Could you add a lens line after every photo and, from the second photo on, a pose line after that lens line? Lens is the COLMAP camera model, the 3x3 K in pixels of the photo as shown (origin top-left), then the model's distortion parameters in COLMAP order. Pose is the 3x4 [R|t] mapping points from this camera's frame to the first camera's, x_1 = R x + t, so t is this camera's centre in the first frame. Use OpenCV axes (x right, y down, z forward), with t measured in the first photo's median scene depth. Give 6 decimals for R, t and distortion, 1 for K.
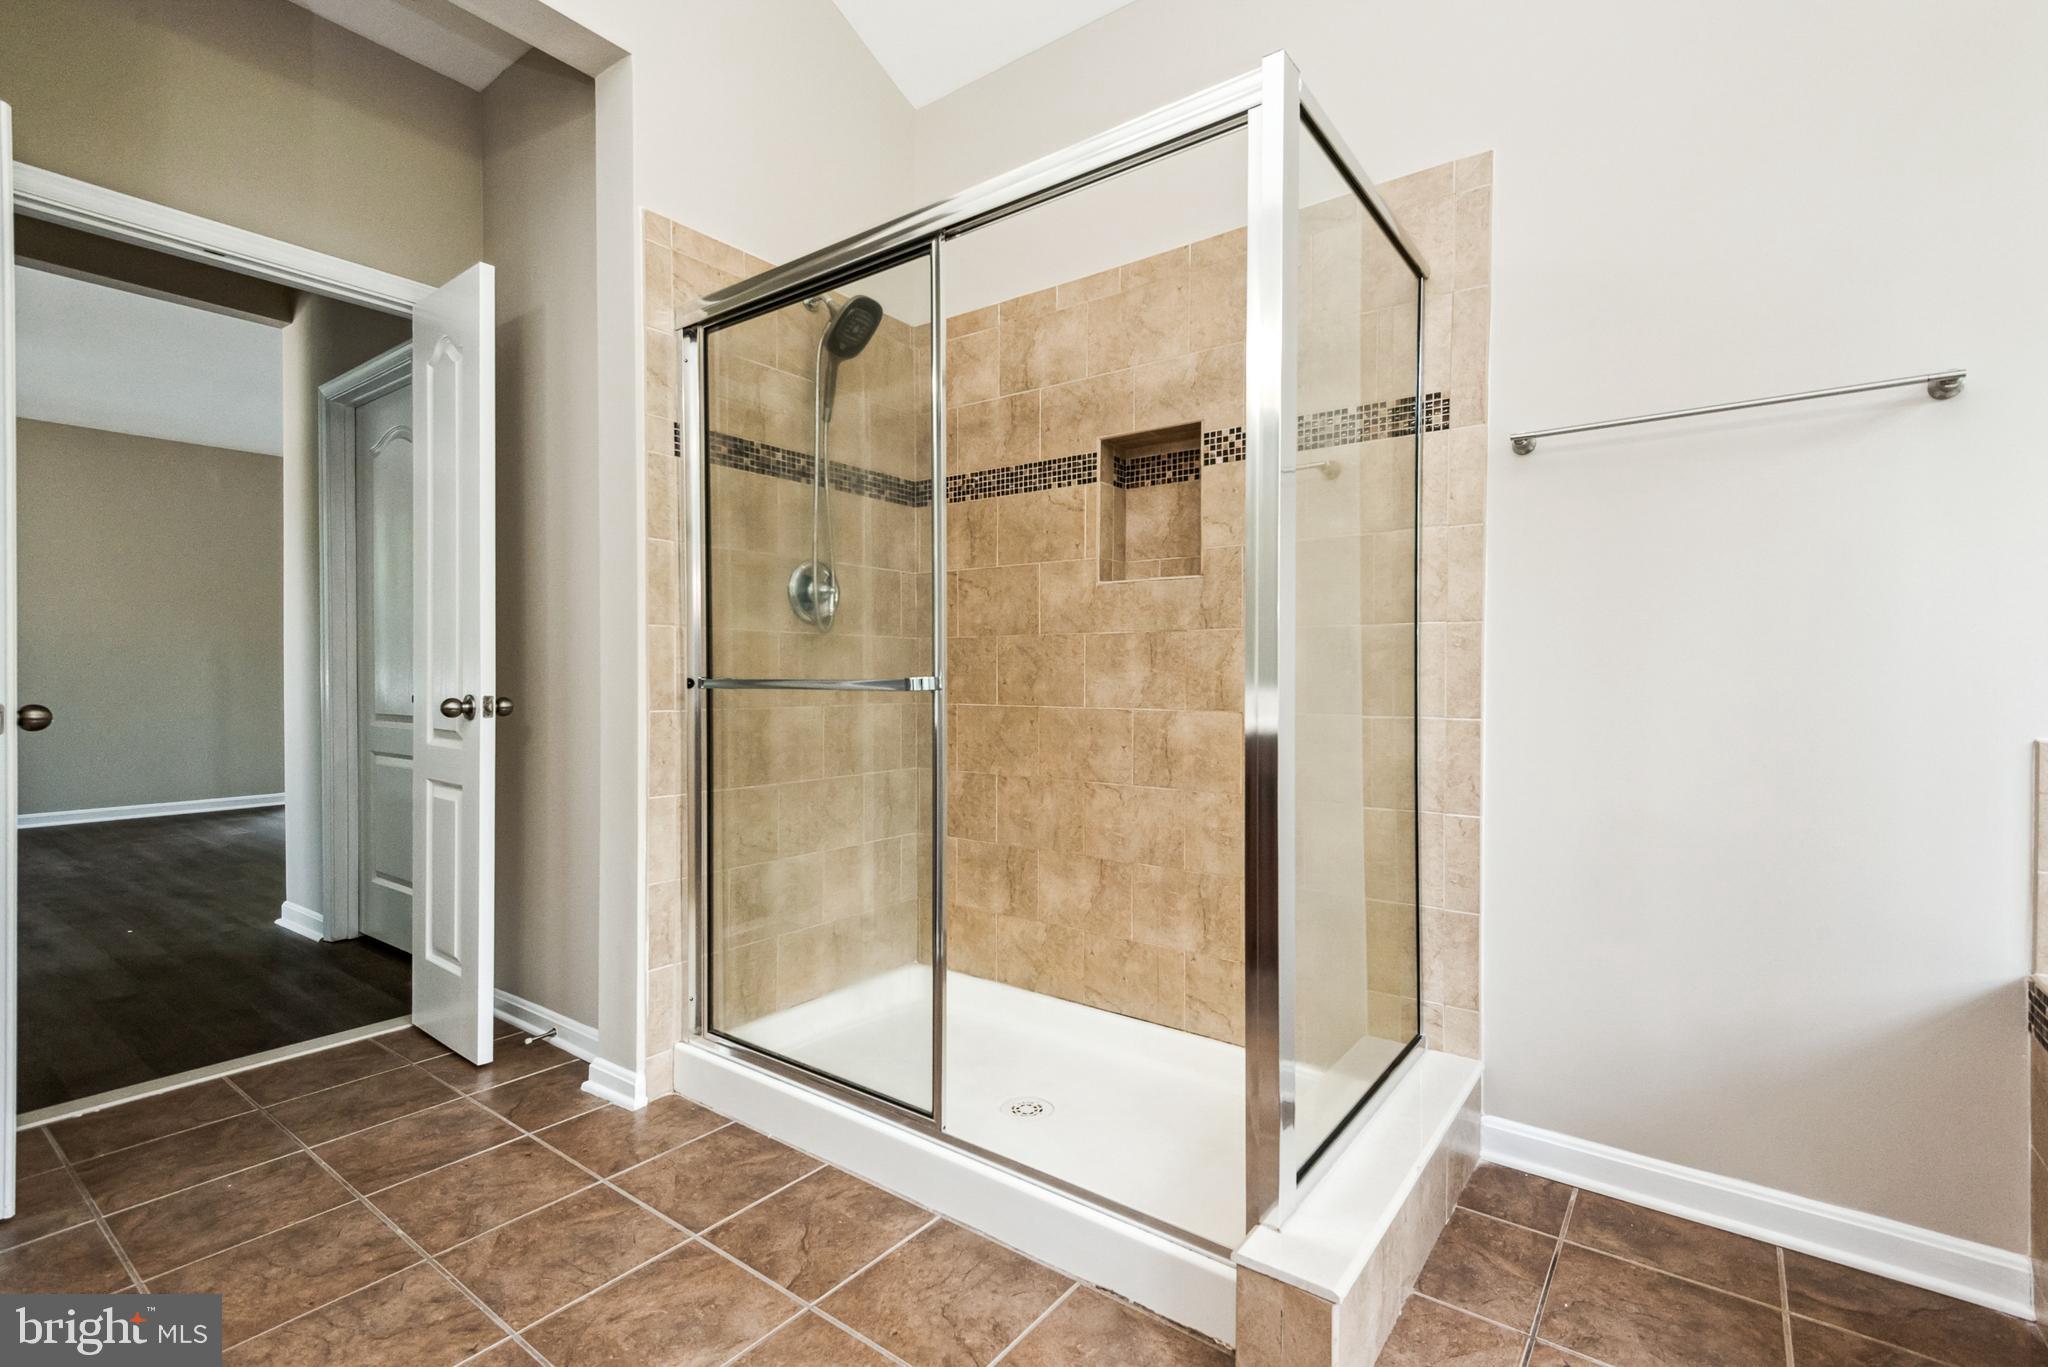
lens RADIAL K [[925.7, 0, 1032.0], [0, 925.7, 681.9], [0, 0, 1]] dist [0.010872, -0.001026]
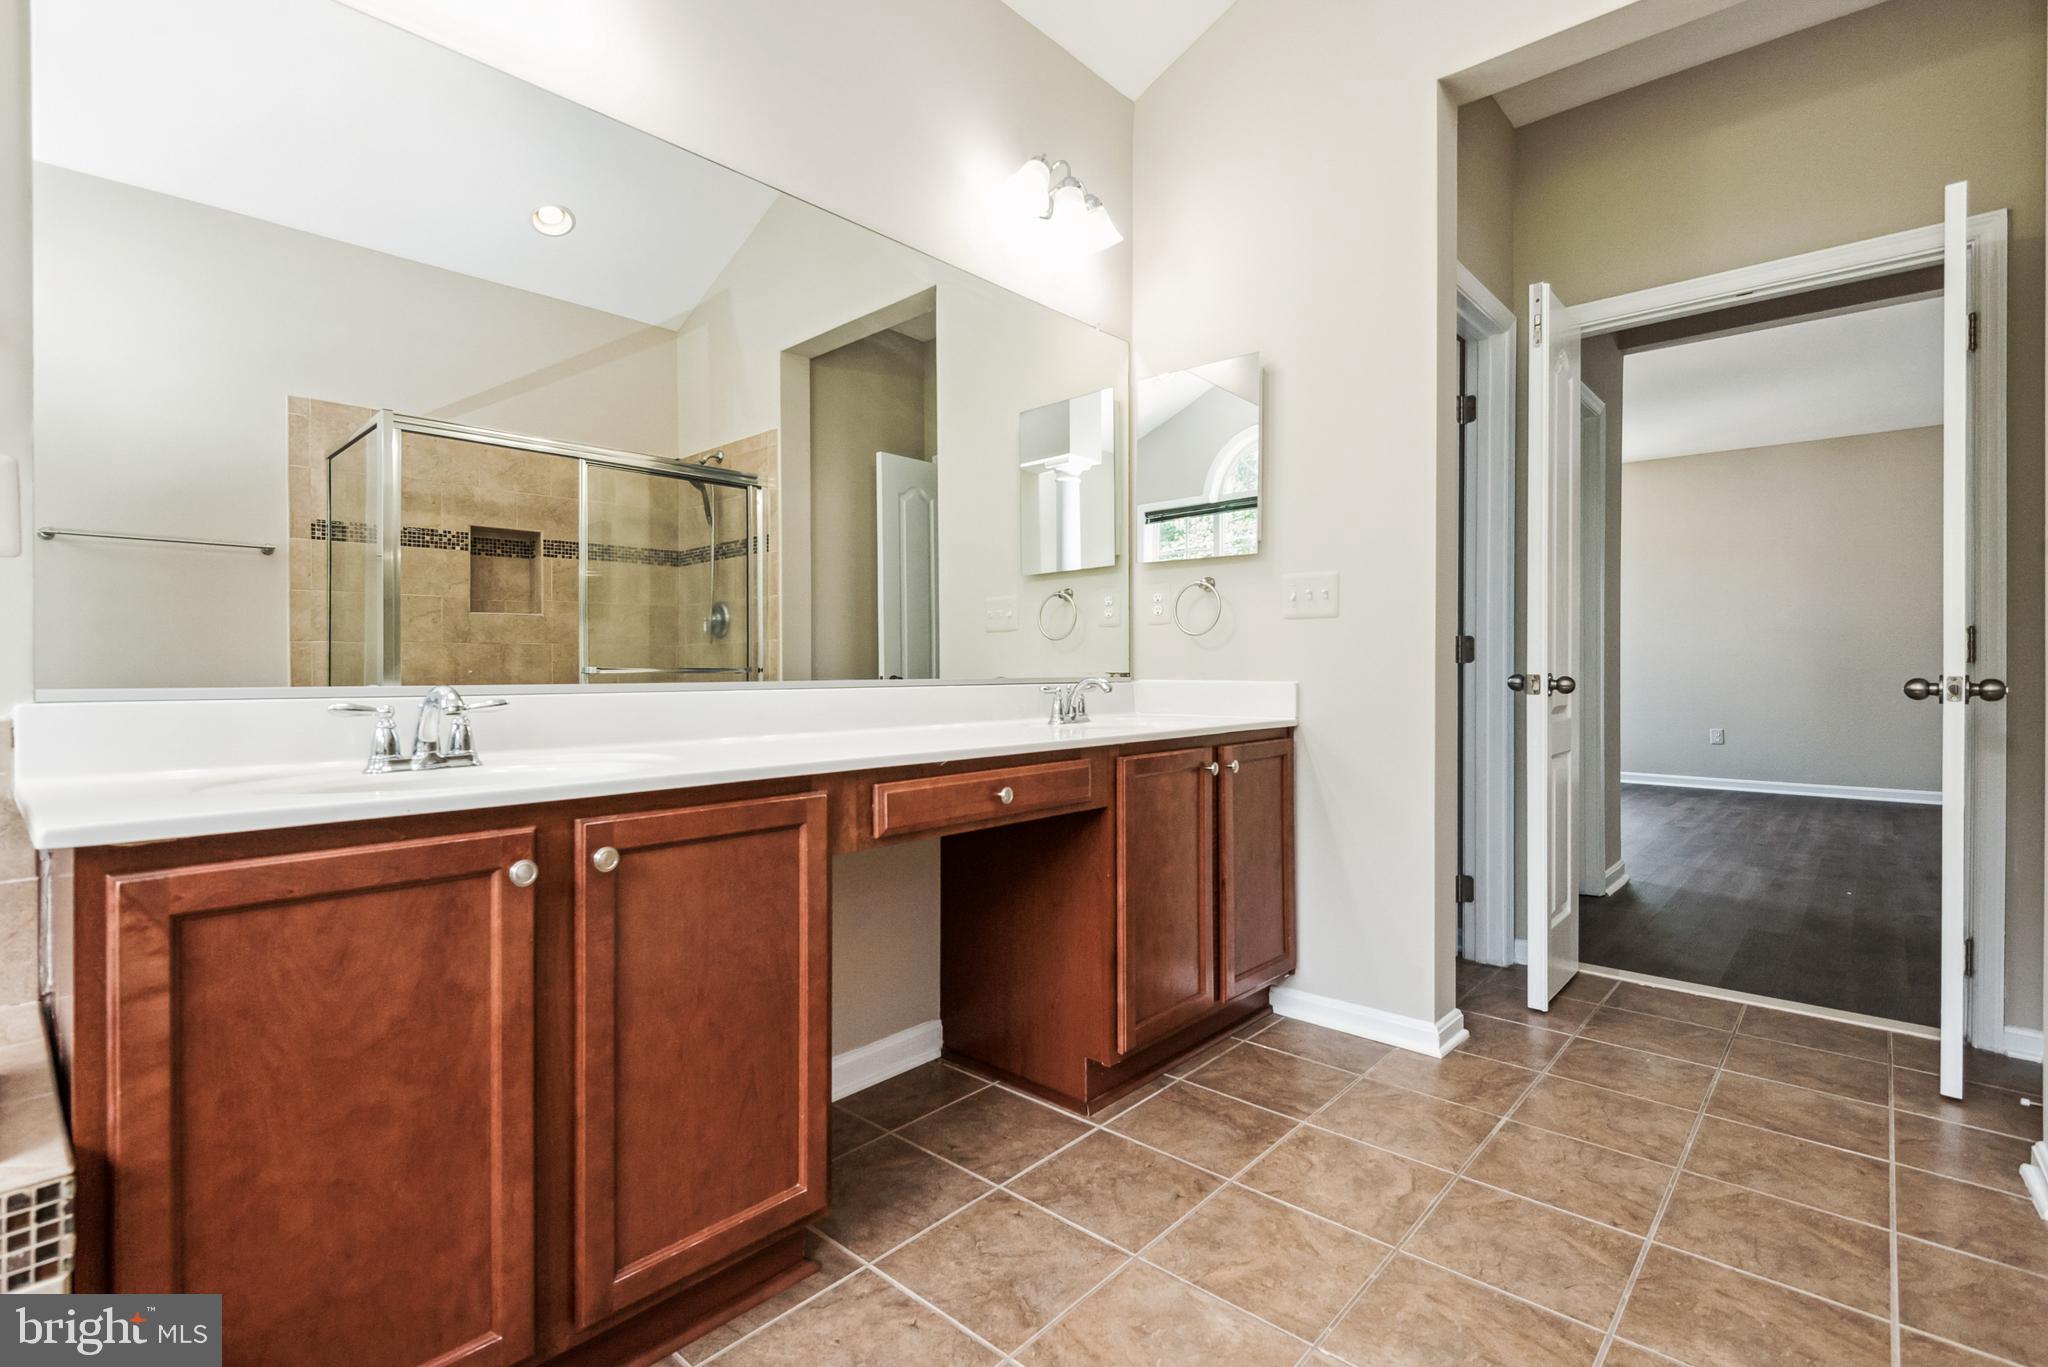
lens RADIAL K [[960.0, 0, 1025.3], [0, 960.0, 676.3], [0, 0, 1]] dist [0.007780, -0.002831]
pose [[-0.083831, 0.008891, -0.996440, 0.489231], [-0.003665, 0.999951, 0.009230, 0.012419], [0.996473, 0.004426, -0.083794, 0.261834]]
